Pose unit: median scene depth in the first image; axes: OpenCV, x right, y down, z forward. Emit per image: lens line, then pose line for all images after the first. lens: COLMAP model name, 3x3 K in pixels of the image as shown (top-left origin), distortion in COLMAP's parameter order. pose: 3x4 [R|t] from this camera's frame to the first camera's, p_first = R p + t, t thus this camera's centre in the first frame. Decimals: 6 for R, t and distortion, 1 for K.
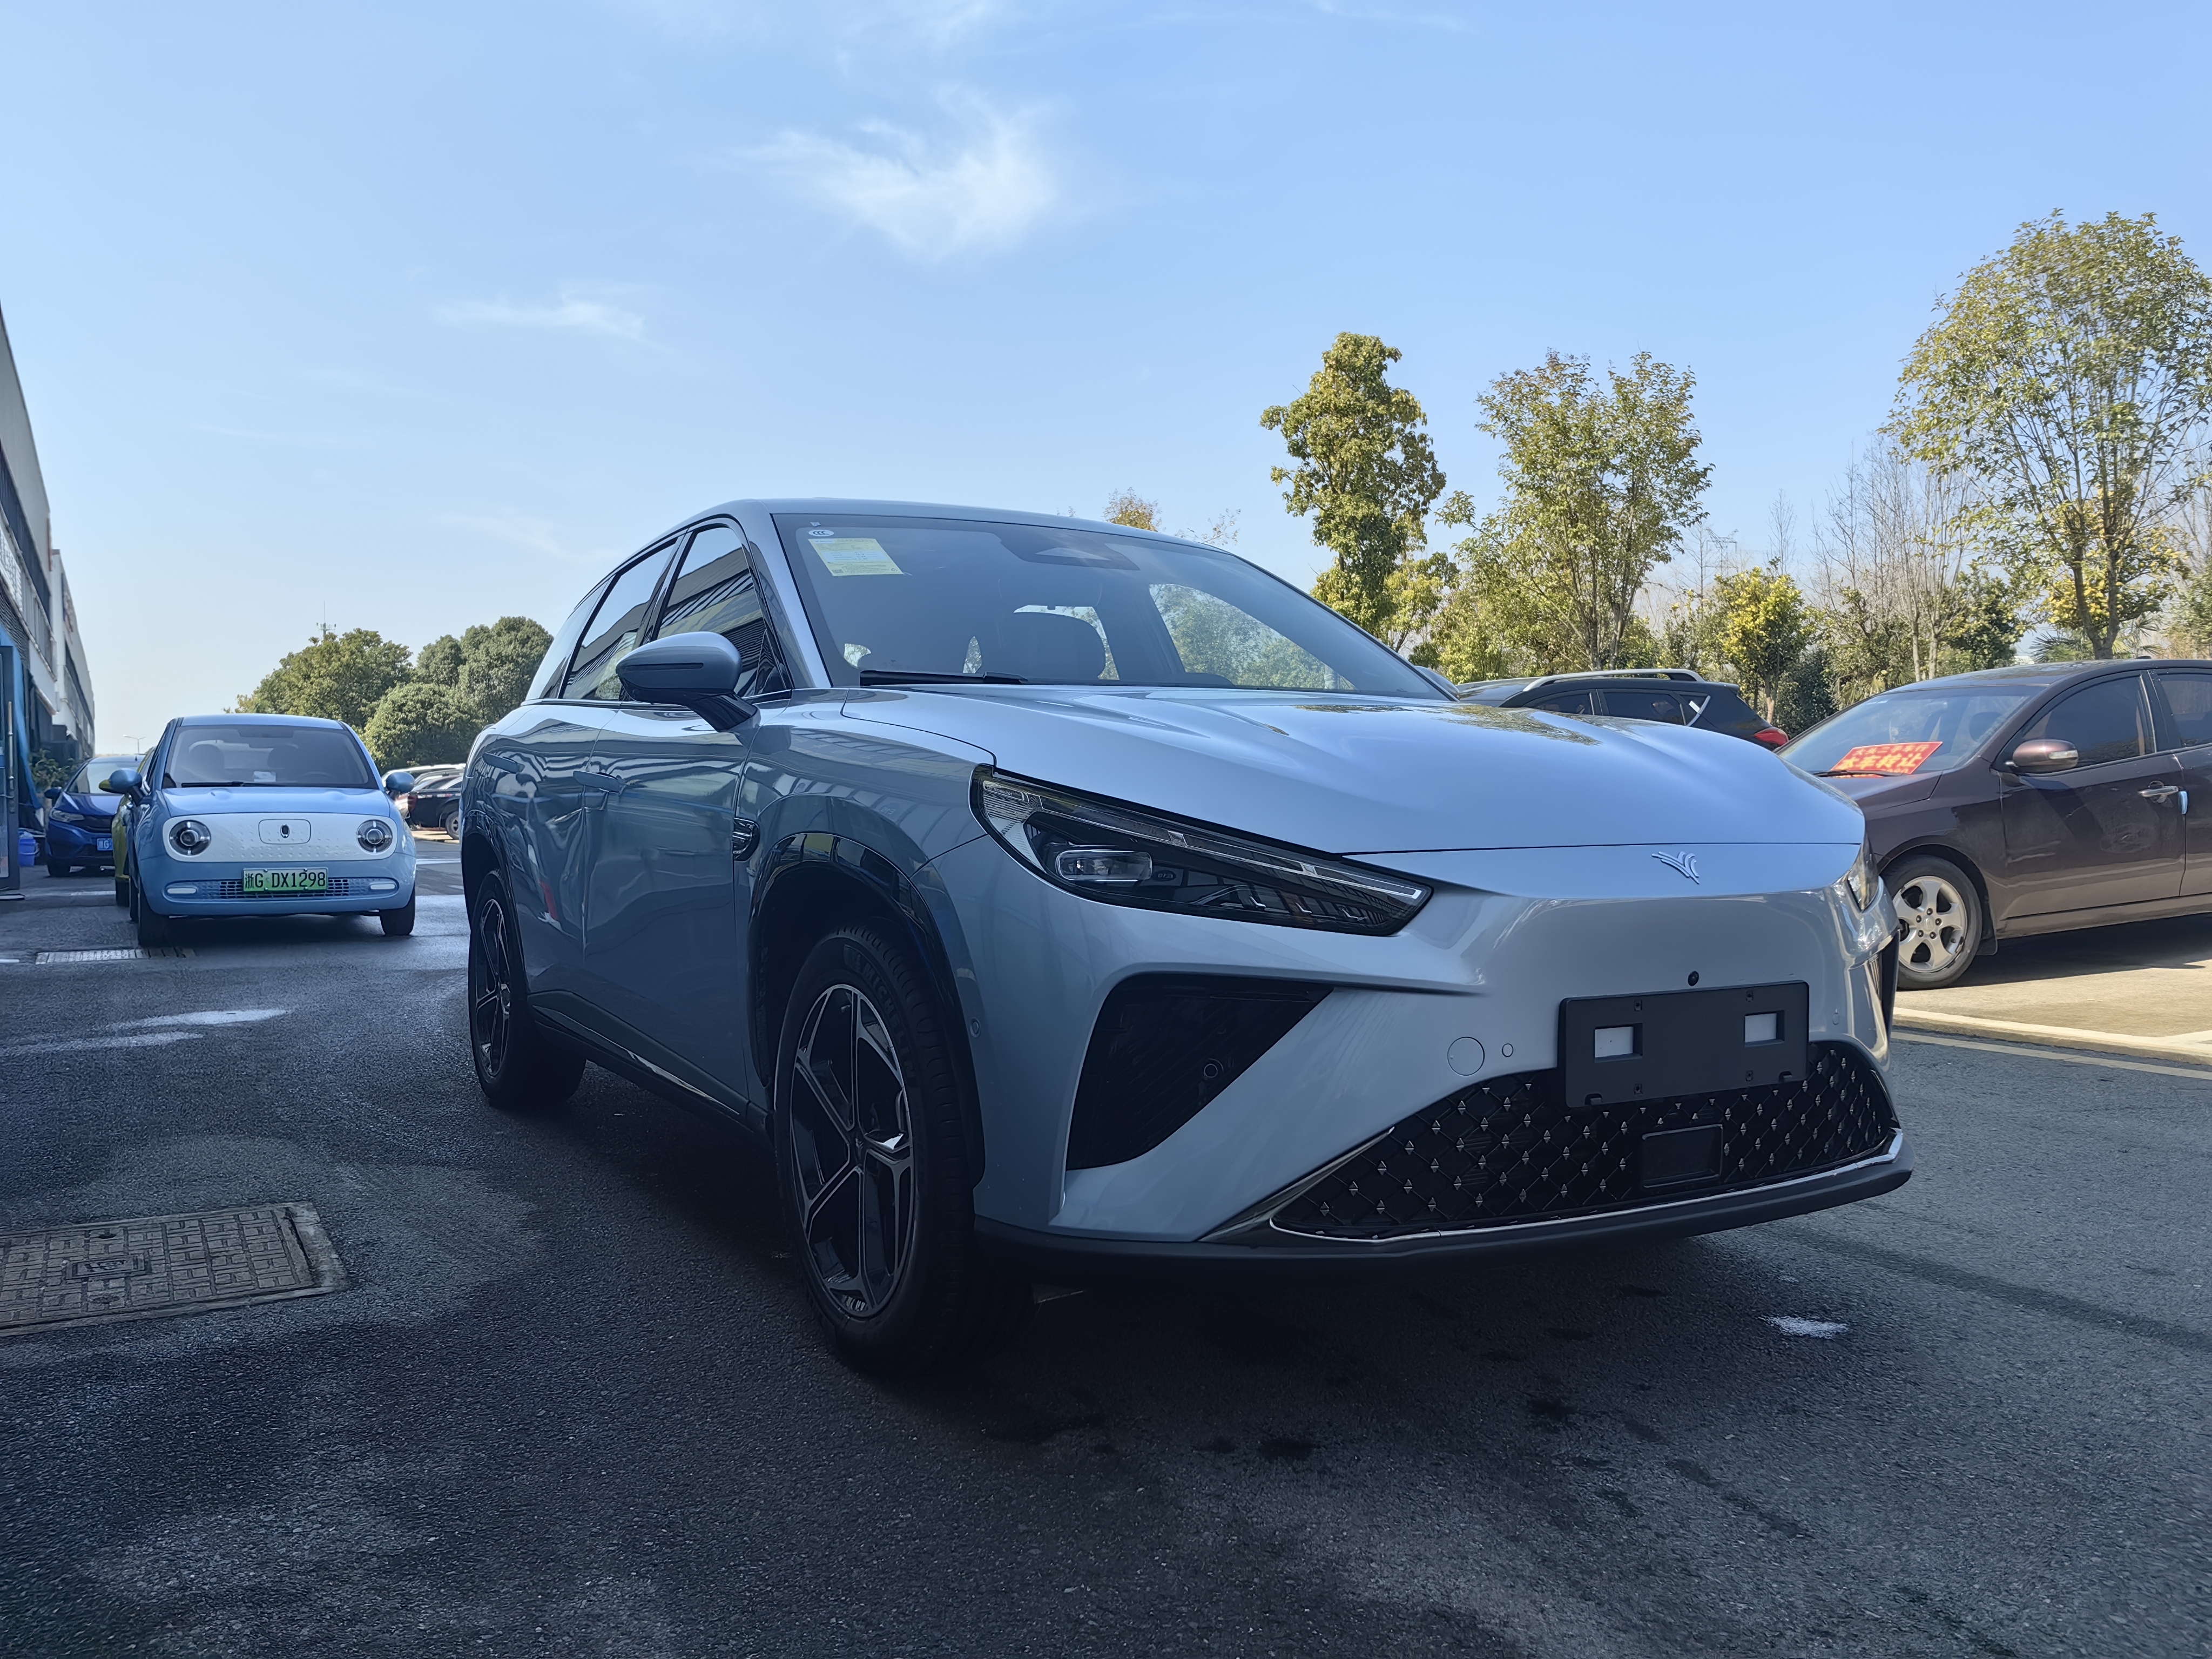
lens RADIAL K [[1720.1, 0, 1106.0], [0, 1720.1, 829.5], [0, 0, 1]] dist [0.026113, 0.000085]
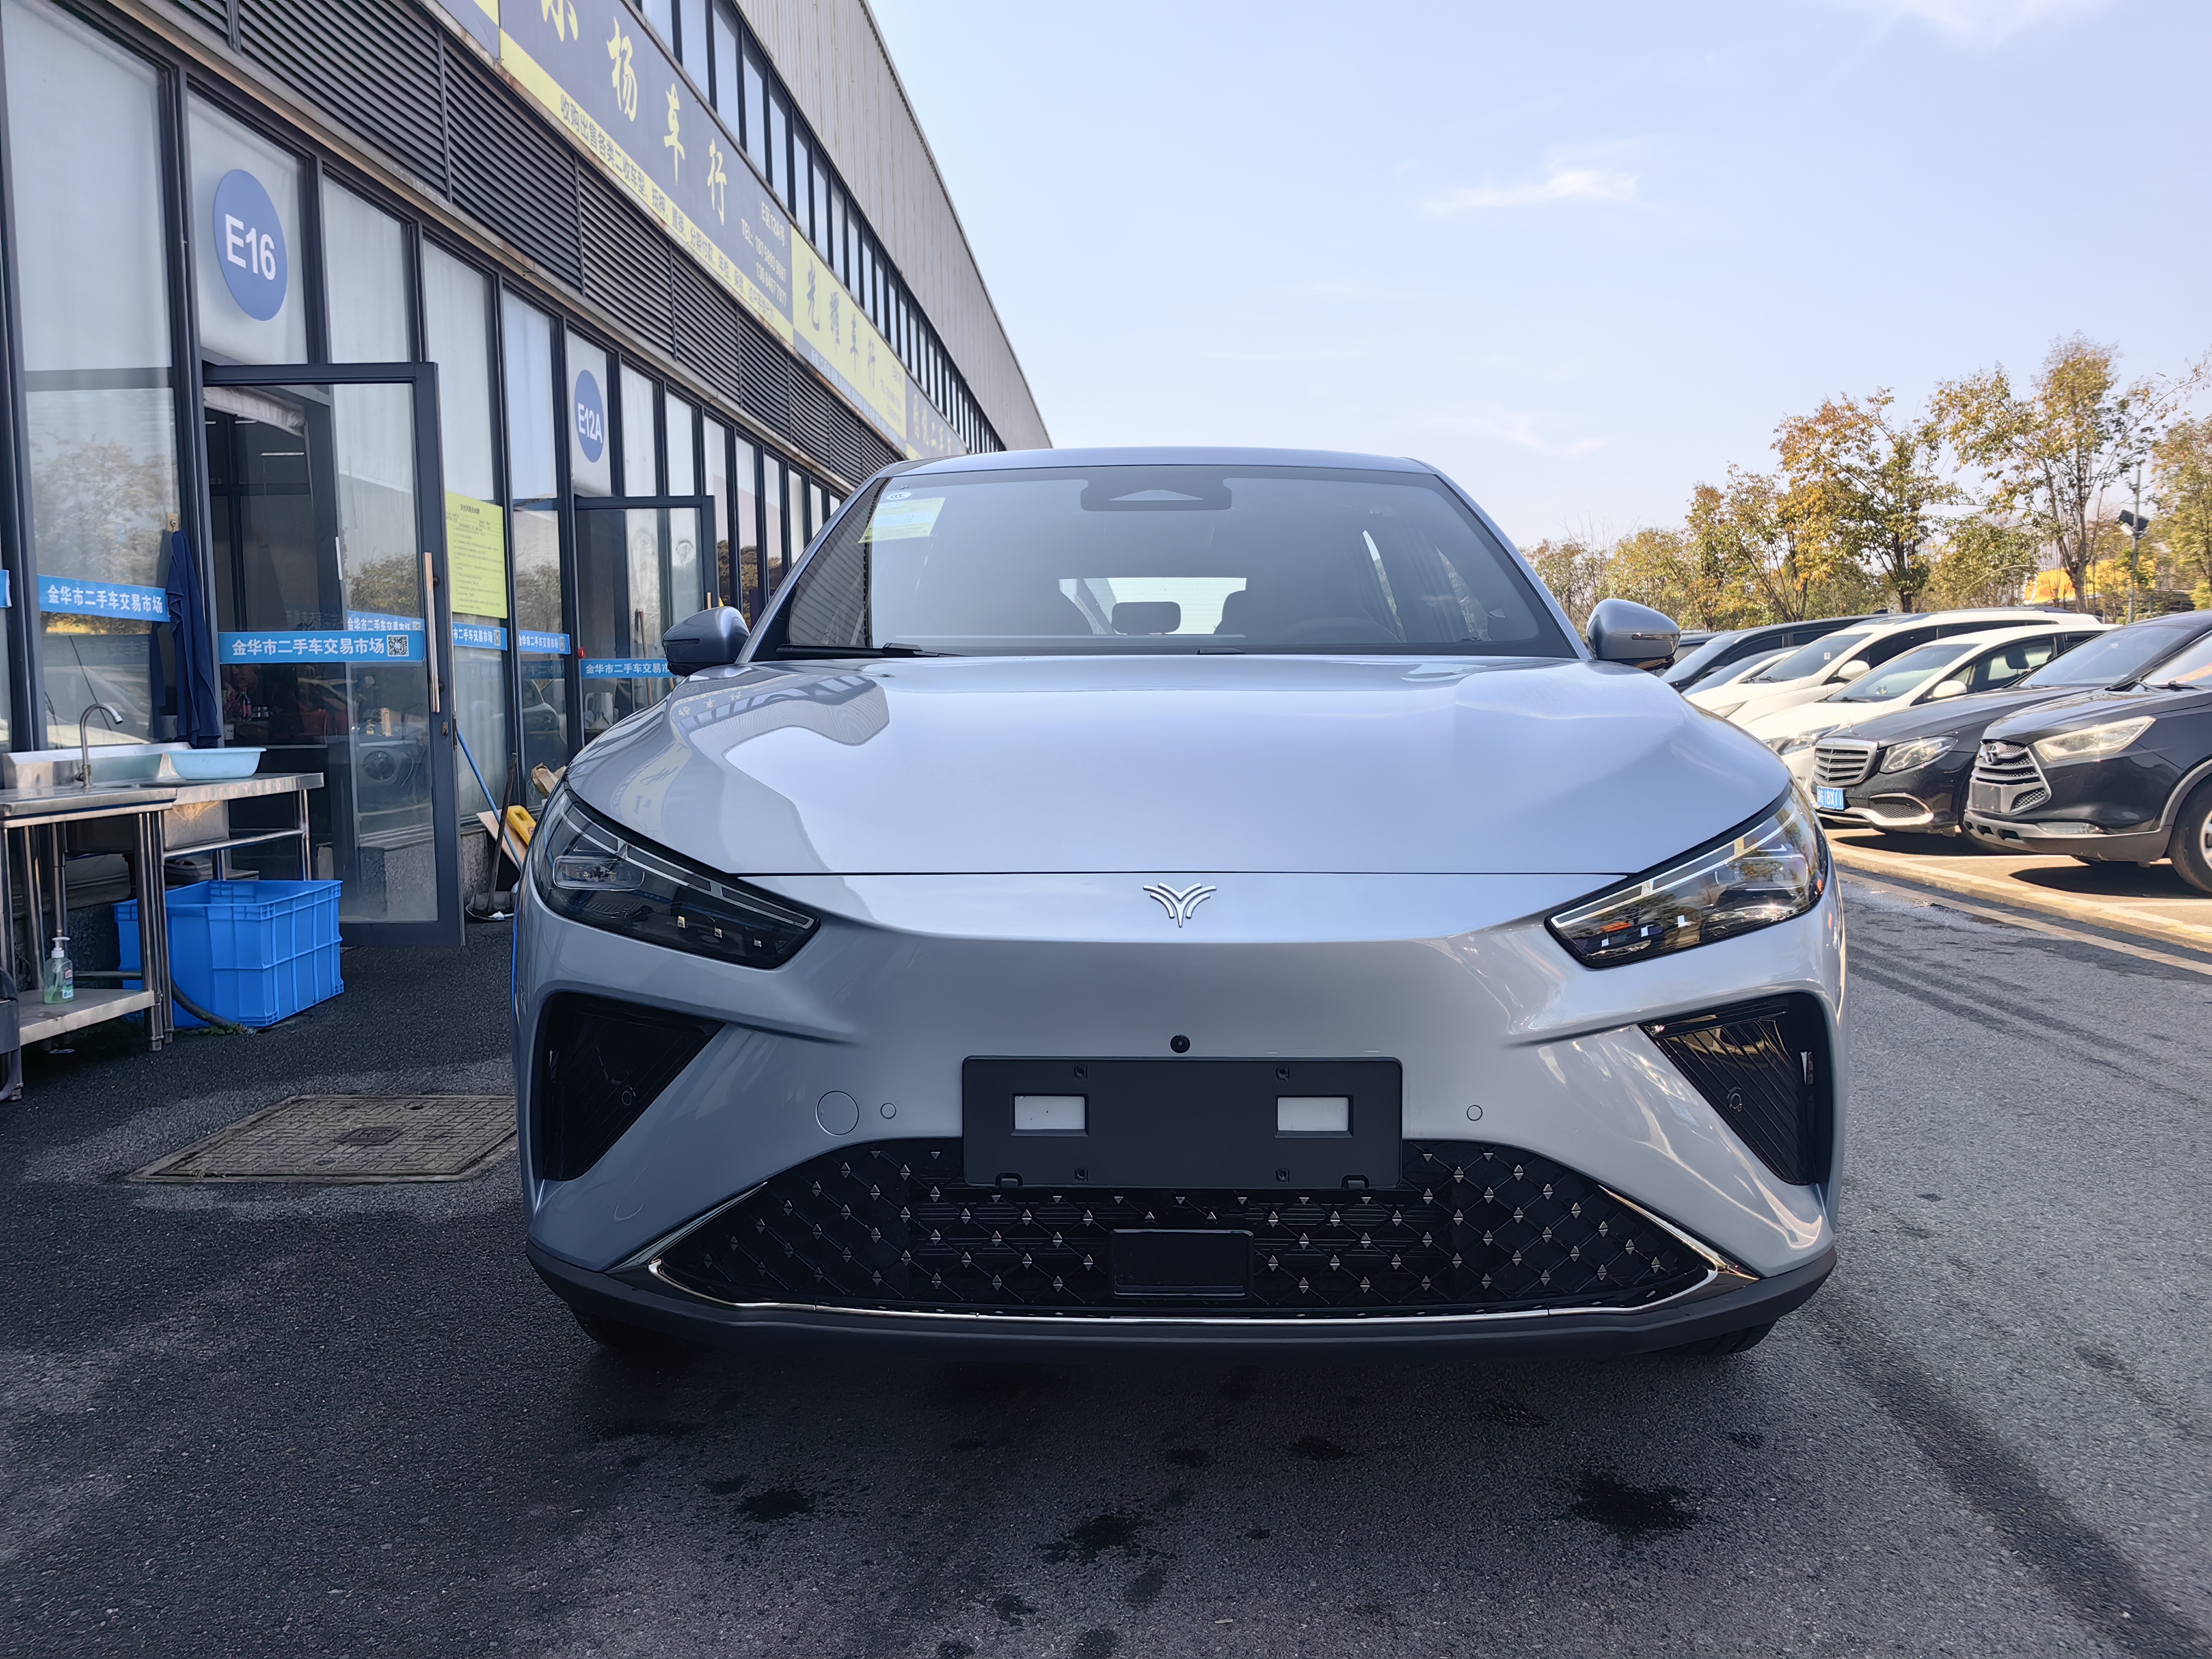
lens RADIAL K [[1748.5, 0, 1106.0], [0, 1748.5, 829.5], [0, 0, 1]] dist [0.046608, -0.047656]
pose [[0.837434, 0.030999, -0.545659, 0.756713], [0.005501, 0.997861, 0.065132, -0.064429], [0.546511, -0.057546, 0.835472, 0.325714]]
